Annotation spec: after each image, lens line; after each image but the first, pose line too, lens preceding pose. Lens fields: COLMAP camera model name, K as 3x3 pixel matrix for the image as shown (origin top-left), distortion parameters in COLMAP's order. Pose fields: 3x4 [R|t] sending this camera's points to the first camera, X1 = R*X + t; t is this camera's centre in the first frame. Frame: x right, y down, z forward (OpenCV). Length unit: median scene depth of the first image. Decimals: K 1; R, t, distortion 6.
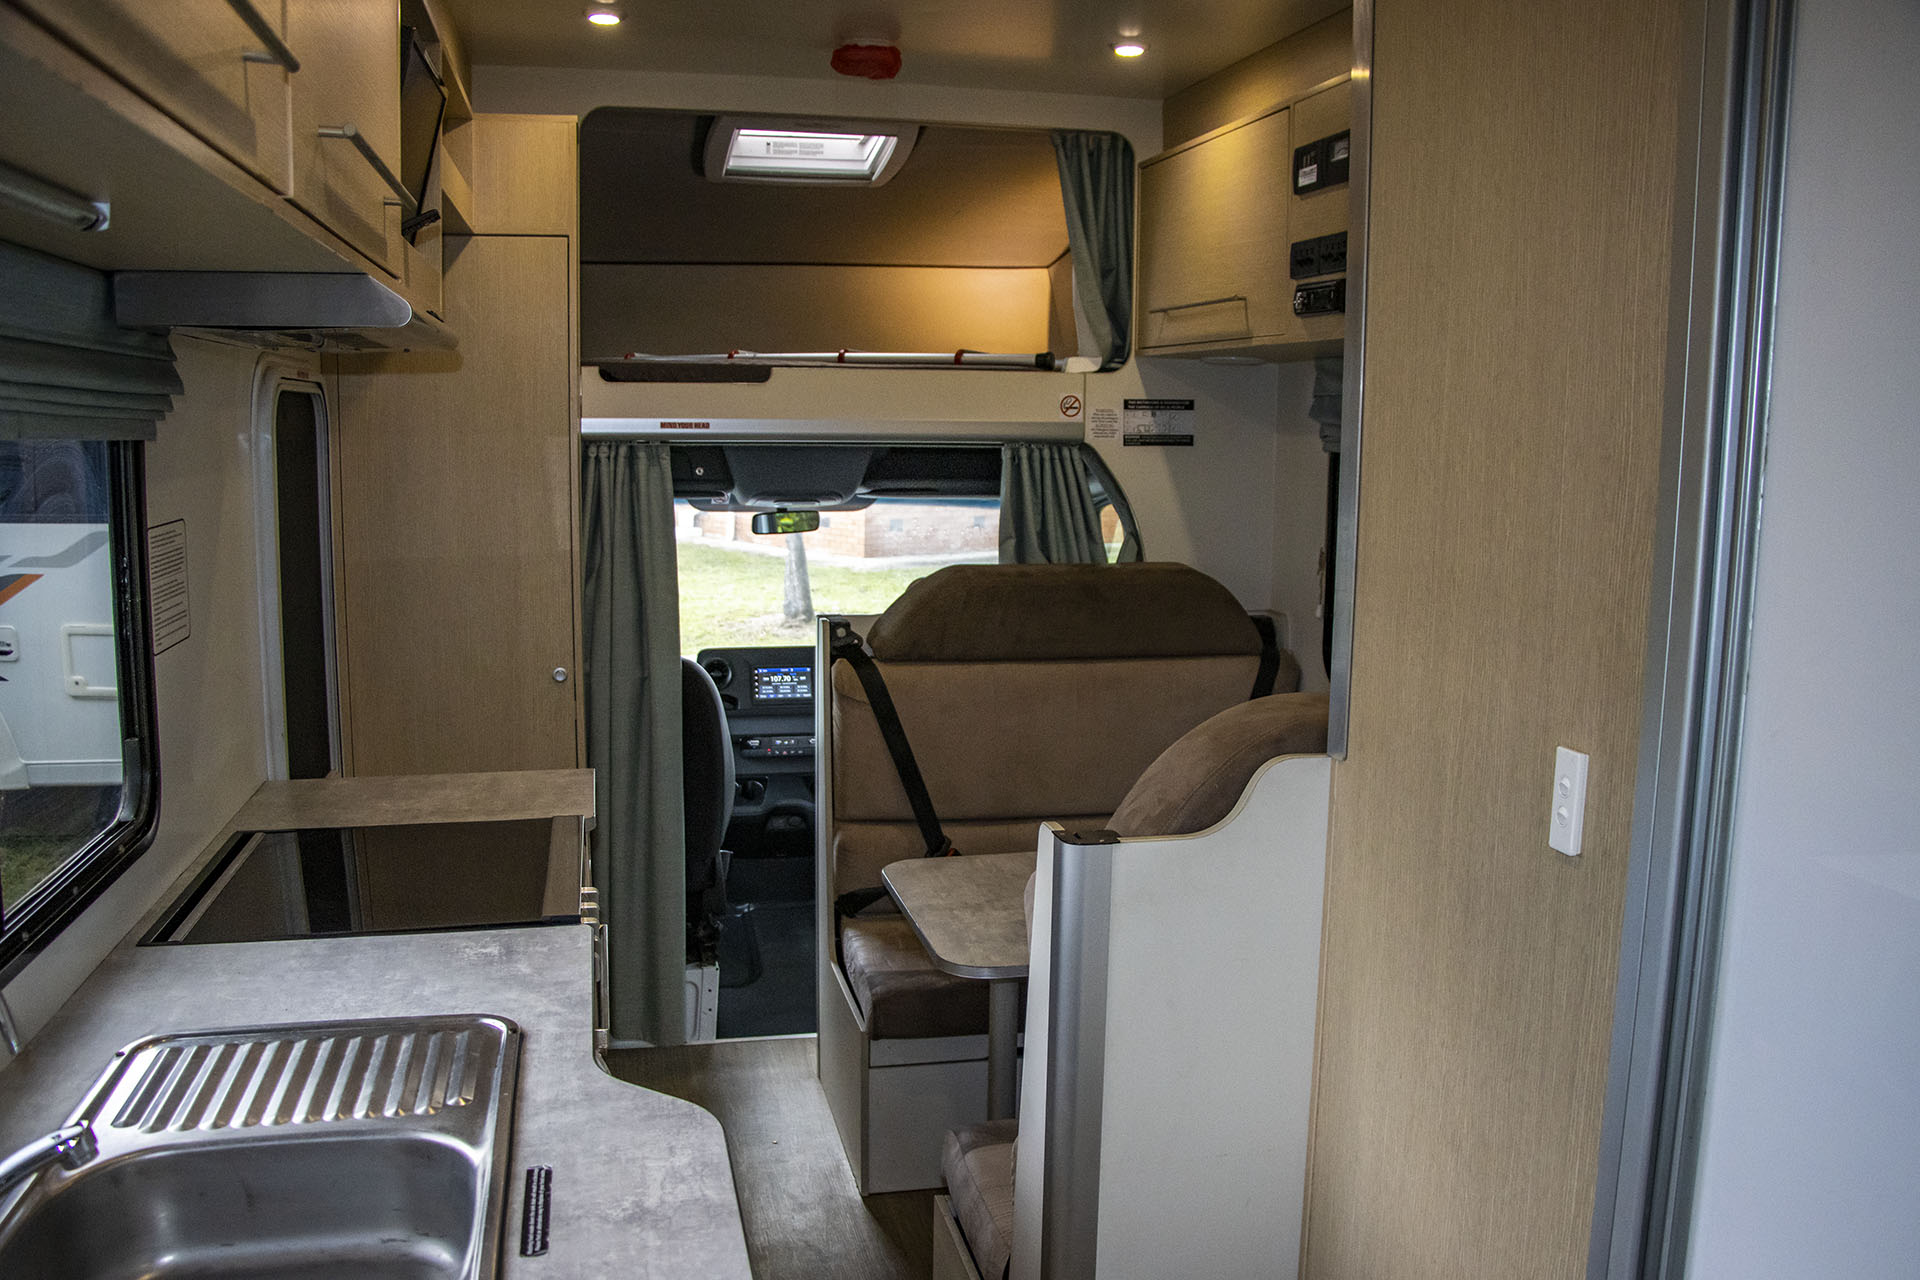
lens RADIAL K [[1585.6, 0, 960.0], [0, 1585.6, 640.0], [0, 0, 1]] dist [-0.179829, 0.141826]
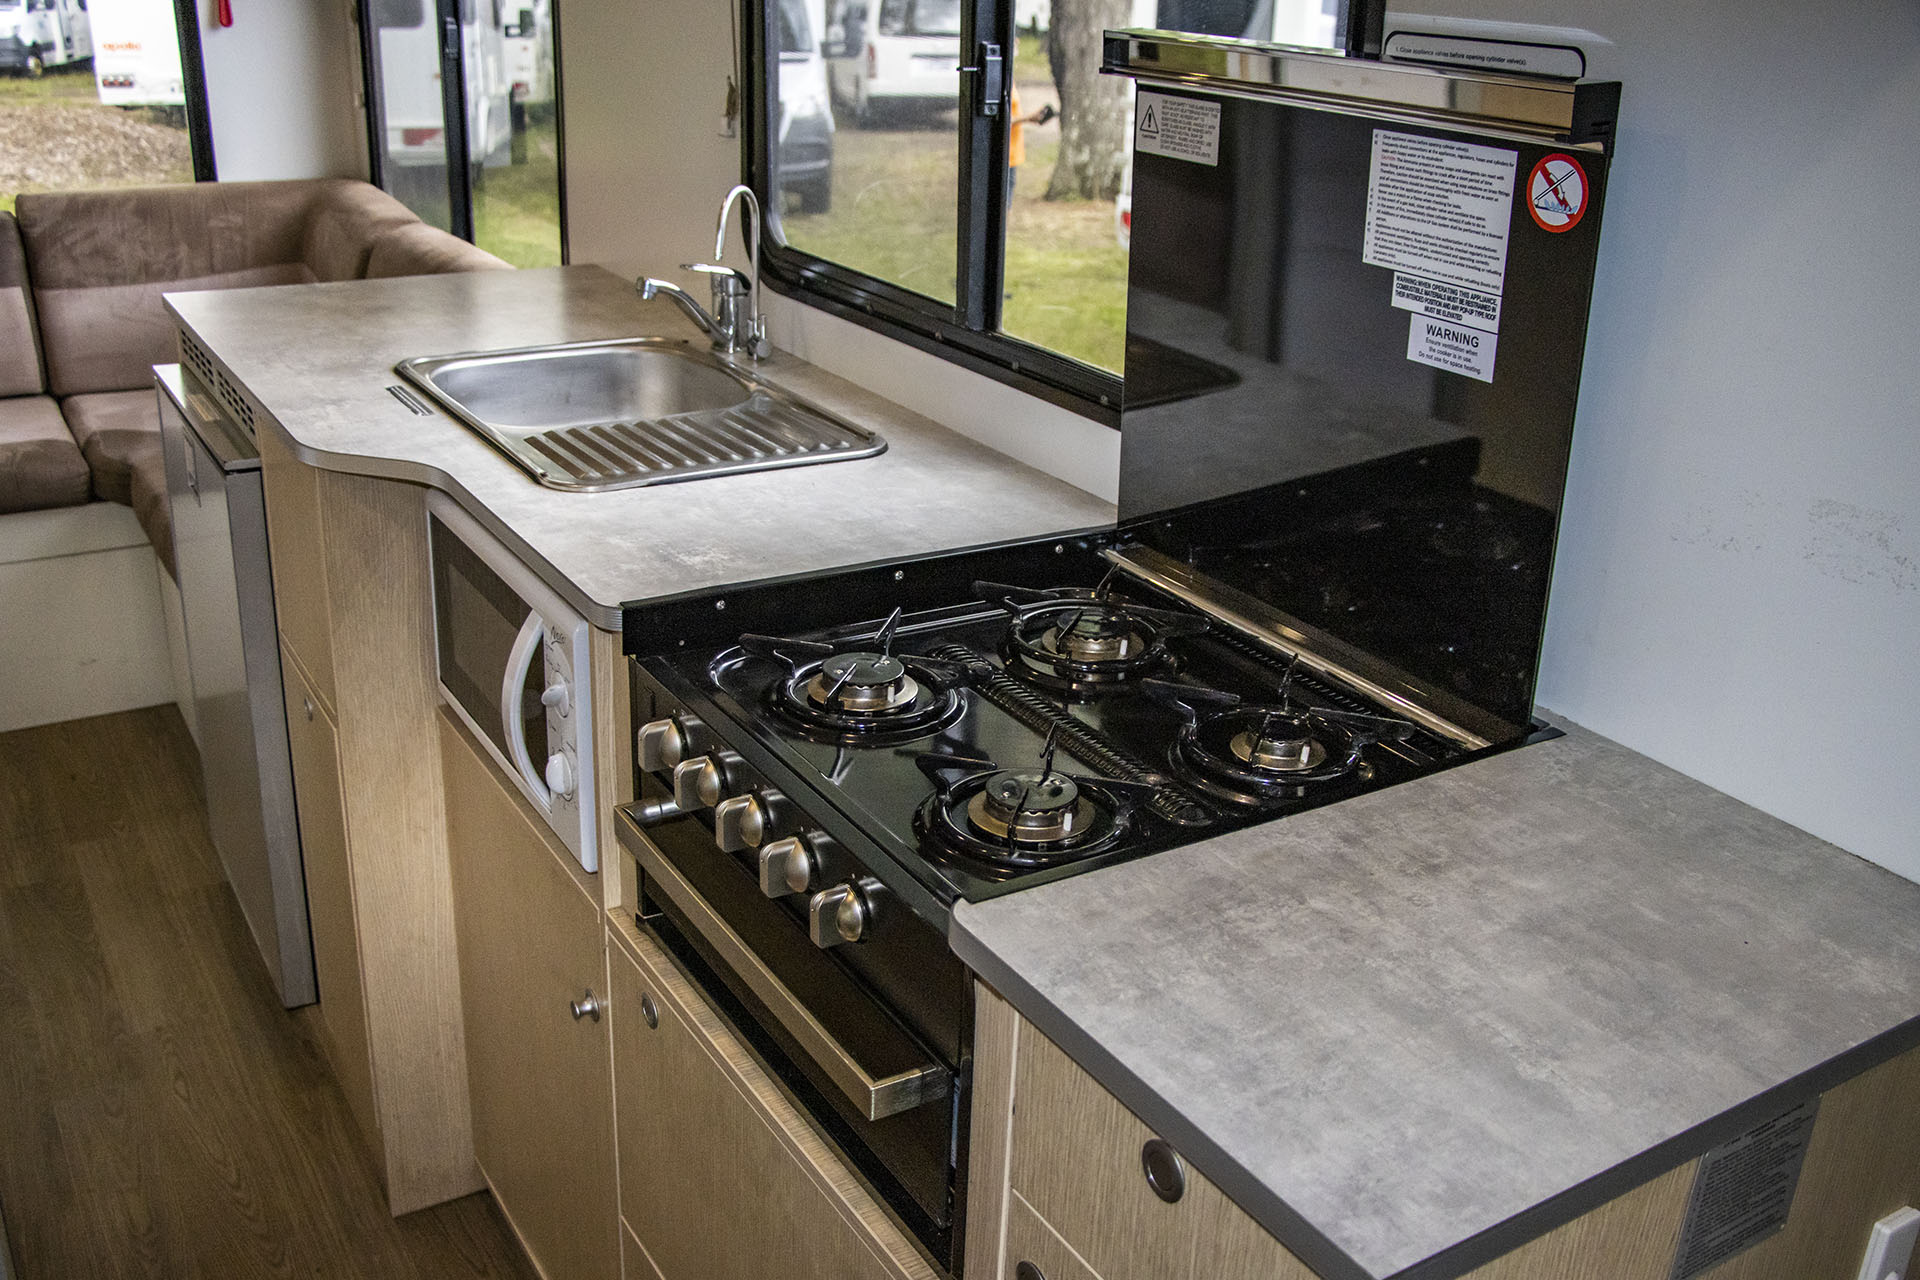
lens RADIAL K [[1780.2, 0, 960.0], [0, 1780.2, 640.0], [0, 0, 1]] dist [-0.189297, 0.253400]
pose [[-0.941870, 0.081260, -0.326002, -0.067864], [-0.095348, 0.865768, 0.491278, -0.098766], [0.322163, 0.493803, -0.807694, 0.855268]]
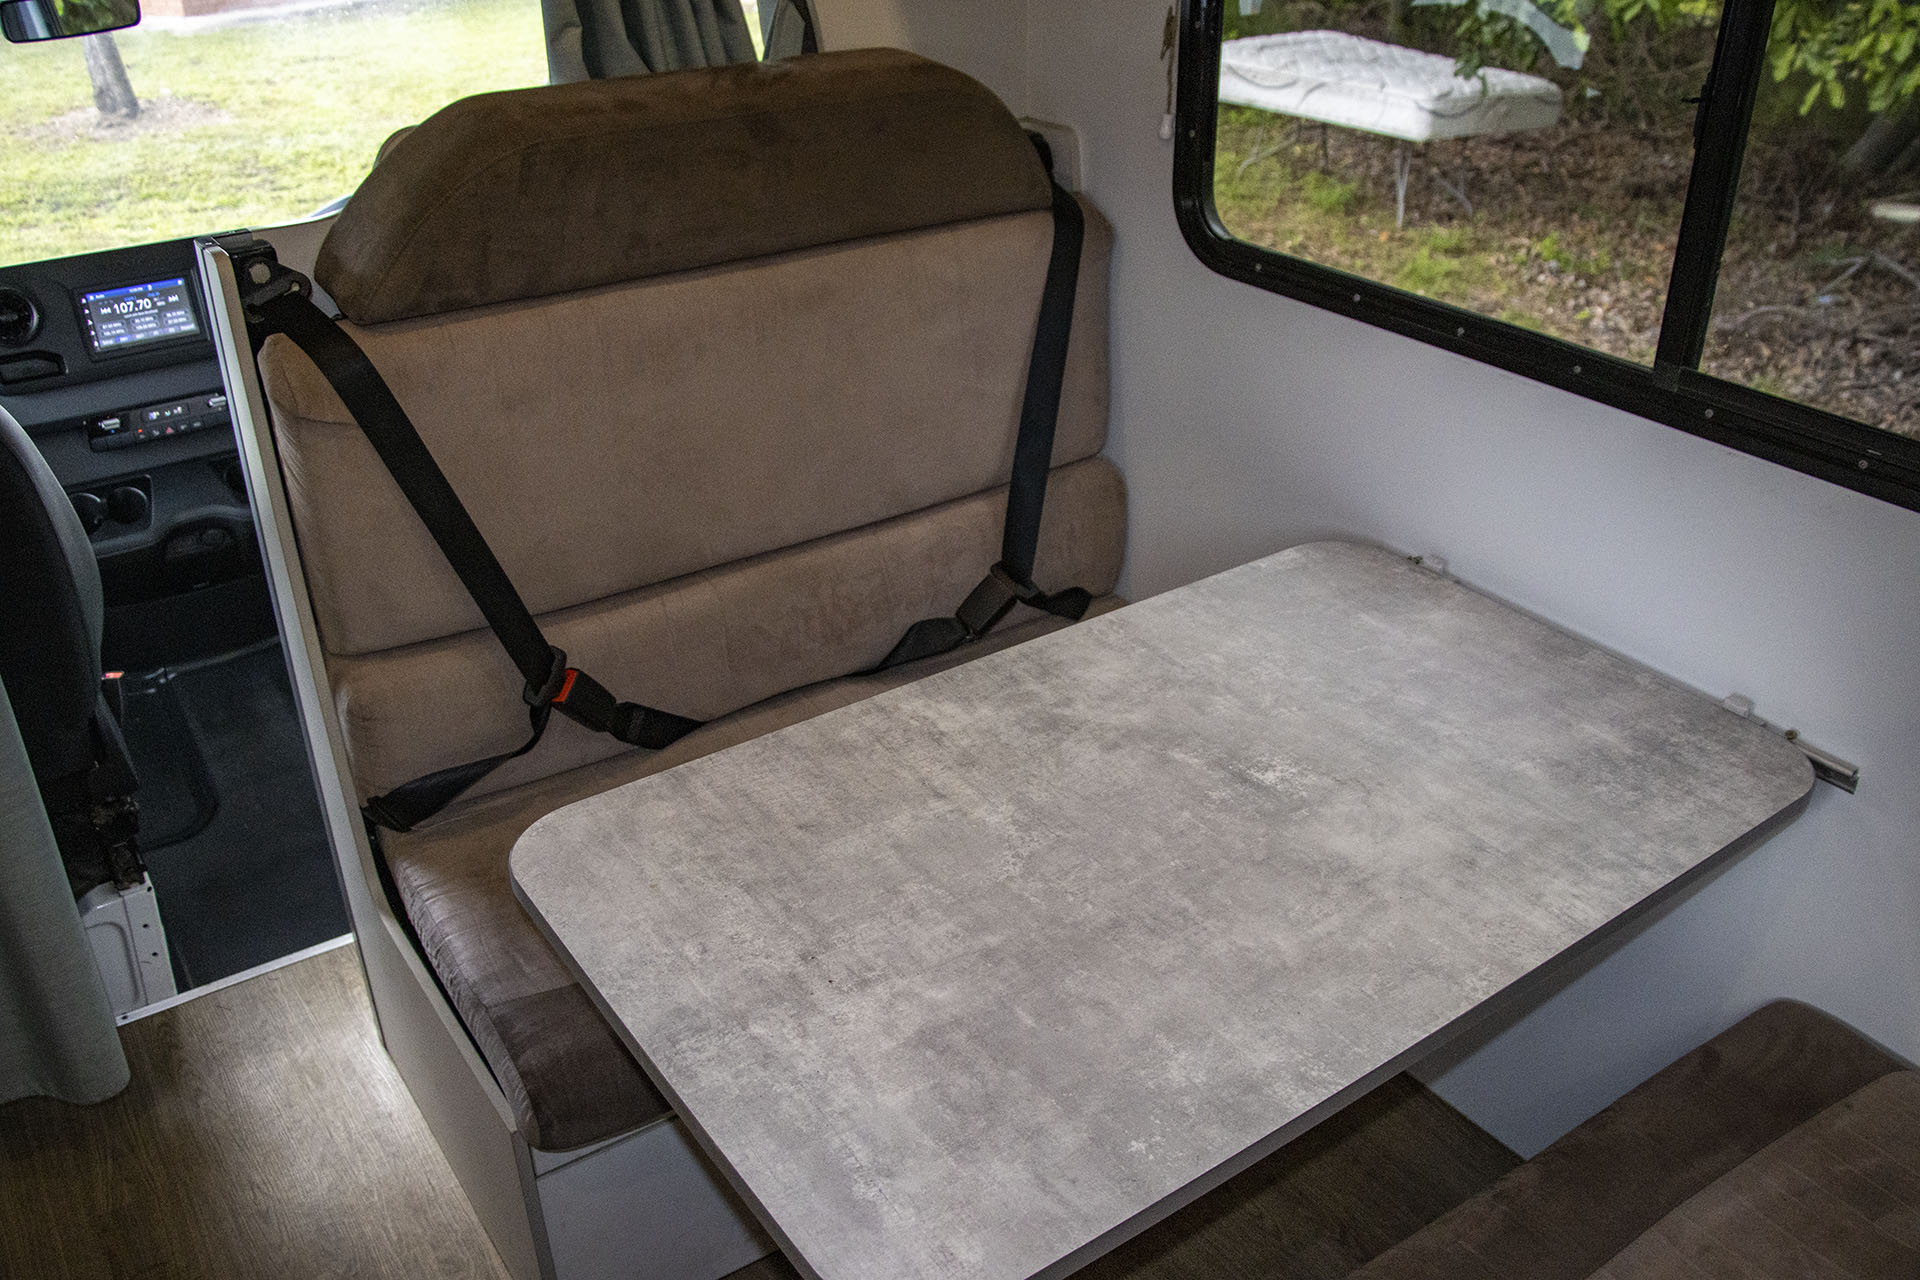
lens RADIAL K [[1585.6, 0, 960.0], [0, 1585.6, 640.0], [0, 0, 1]] dist [-0.179829, 0.141826]
pose [[0.924424, -0.196571, 0.326803, -0.053258], [0.069002, 0.928996, 0.363601, -0.055072], [-0.375072, -0.313571, 0.872350, 0.501785]]
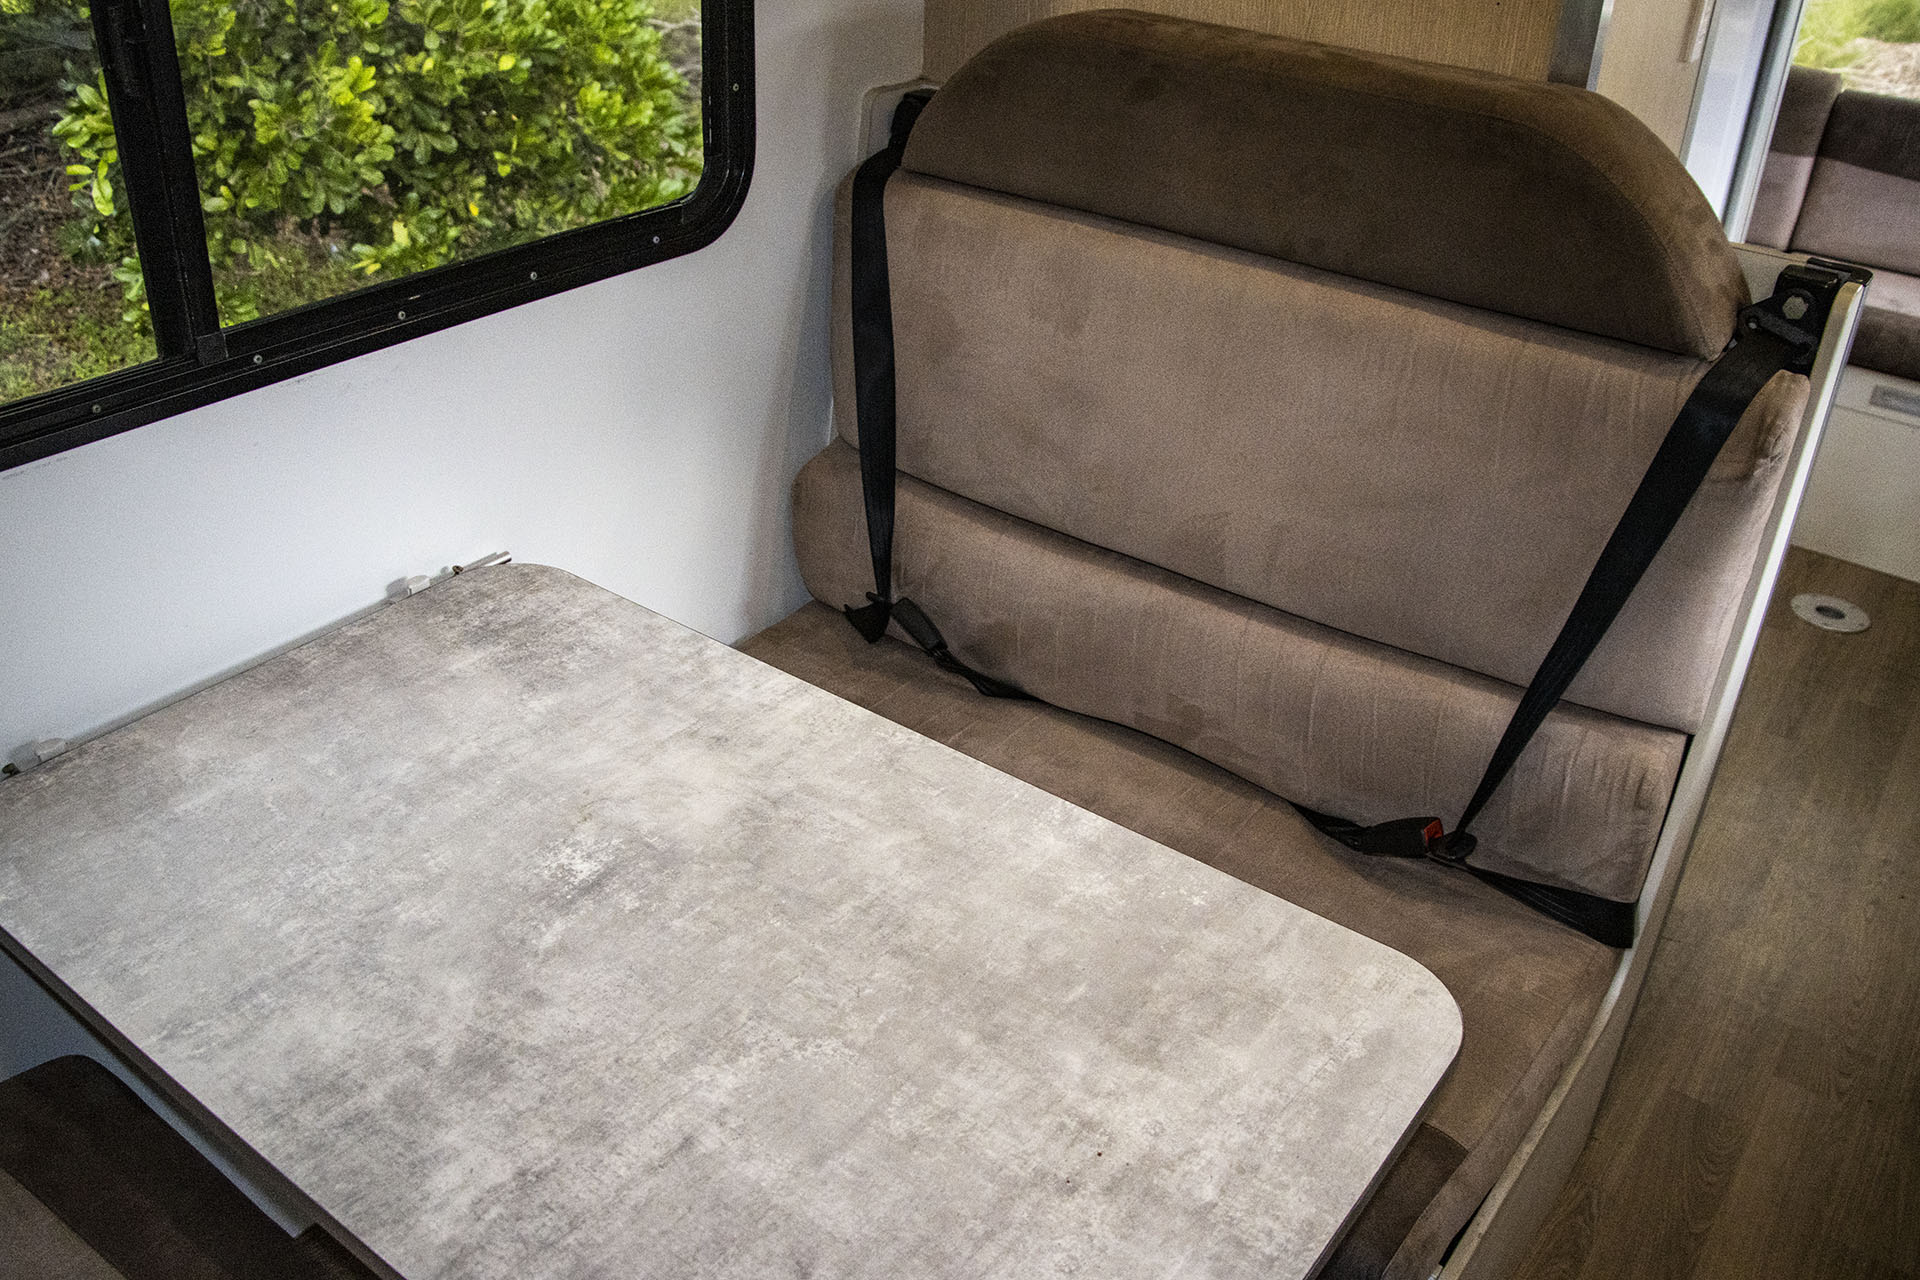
lens RADIAL K [[1646.7, 0, 960.0], [0, 1646.7, 640.0], [0, 0, 1]] dist [-0.189135, 0.176641]
pose [[-0.652756, -0.413568, 0.634721, -0.113217], [0.052913, 0.810904, 0.582781, -0.112957], [-0.755718, 0.413999, -0.507439, 0.907830]]
